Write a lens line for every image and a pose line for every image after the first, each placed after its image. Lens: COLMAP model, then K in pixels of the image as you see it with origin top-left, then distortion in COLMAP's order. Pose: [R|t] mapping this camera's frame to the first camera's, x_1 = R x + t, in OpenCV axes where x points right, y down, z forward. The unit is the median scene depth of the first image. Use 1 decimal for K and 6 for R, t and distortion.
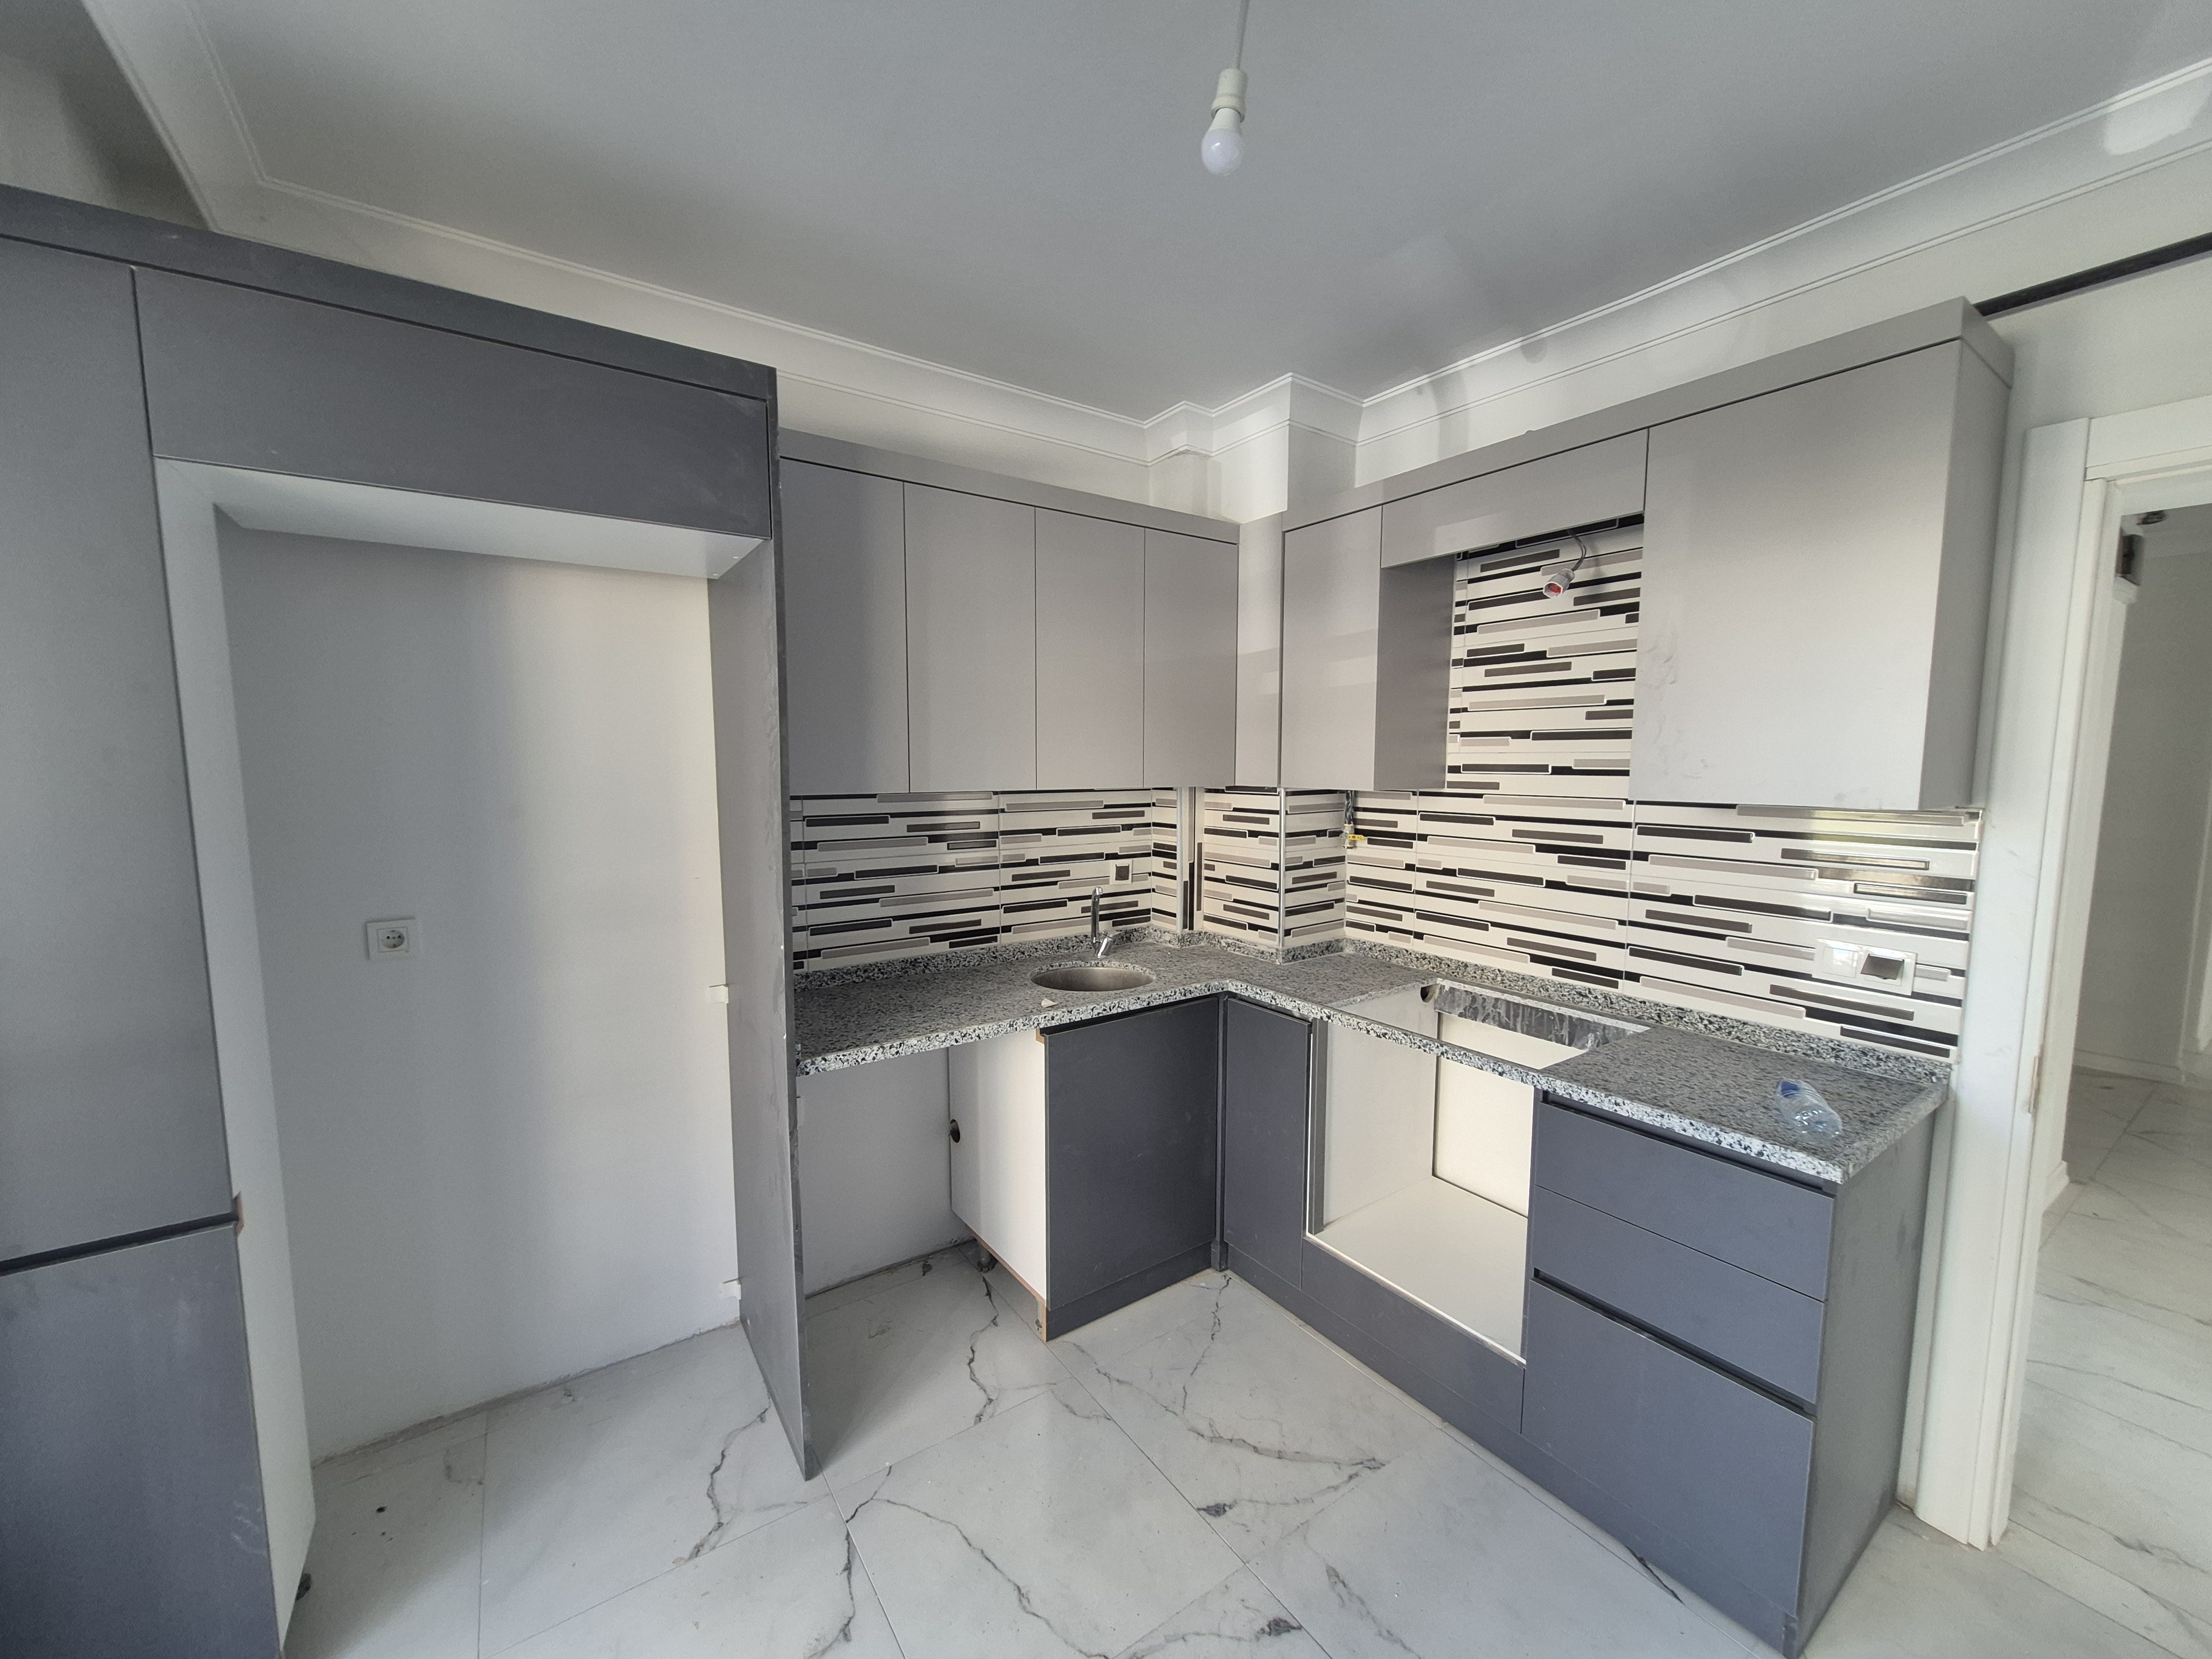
lens RADIAL K [[867.1, 0, 1101.2], [0, 867.1, 838.2], [0, 0, 1]] dist [0.004384, -0.001153]
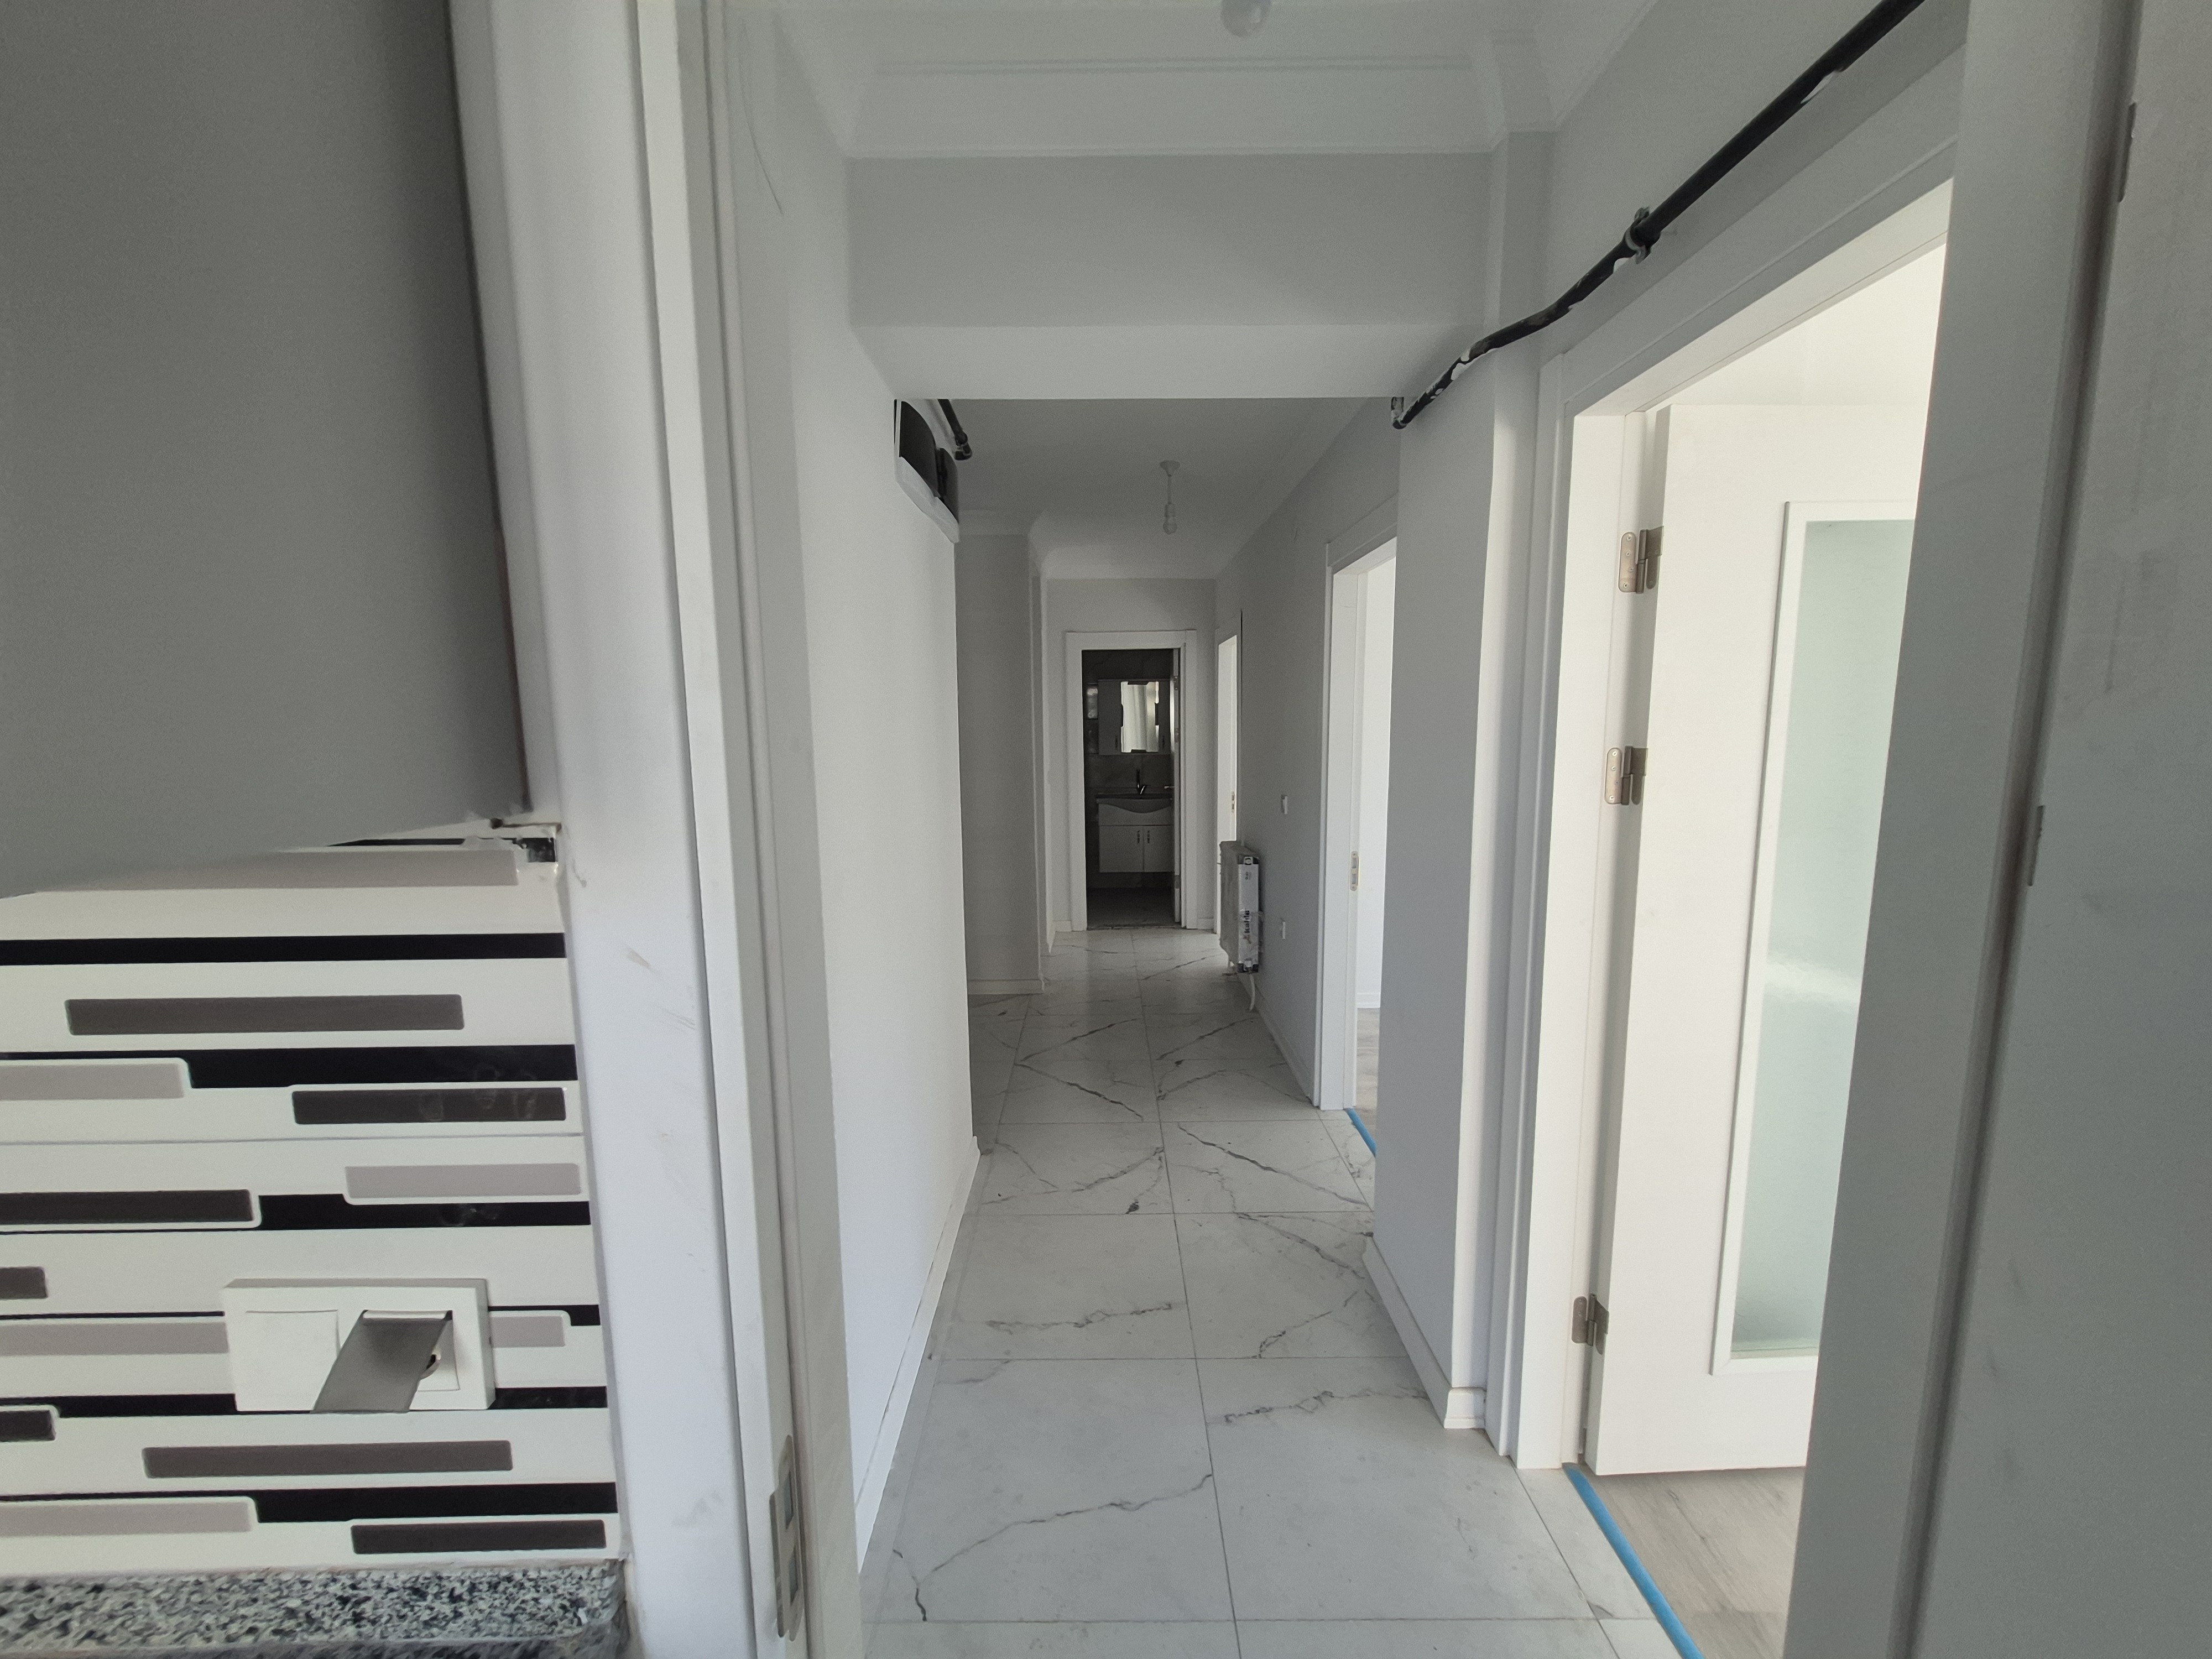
lens RADIAL K [[867.1, 0, 1105.5], [0, 867.1, 832.5], [0, 0, 1]] dist [0.004384, -0.001153]
pose [[0.555229, -0.117376, 0.823373, 0.817431], [0.093809, 0.992512, 0.078230, -0.035459], [-0.826390, 0.033804, 0.562083, 0.621088]]
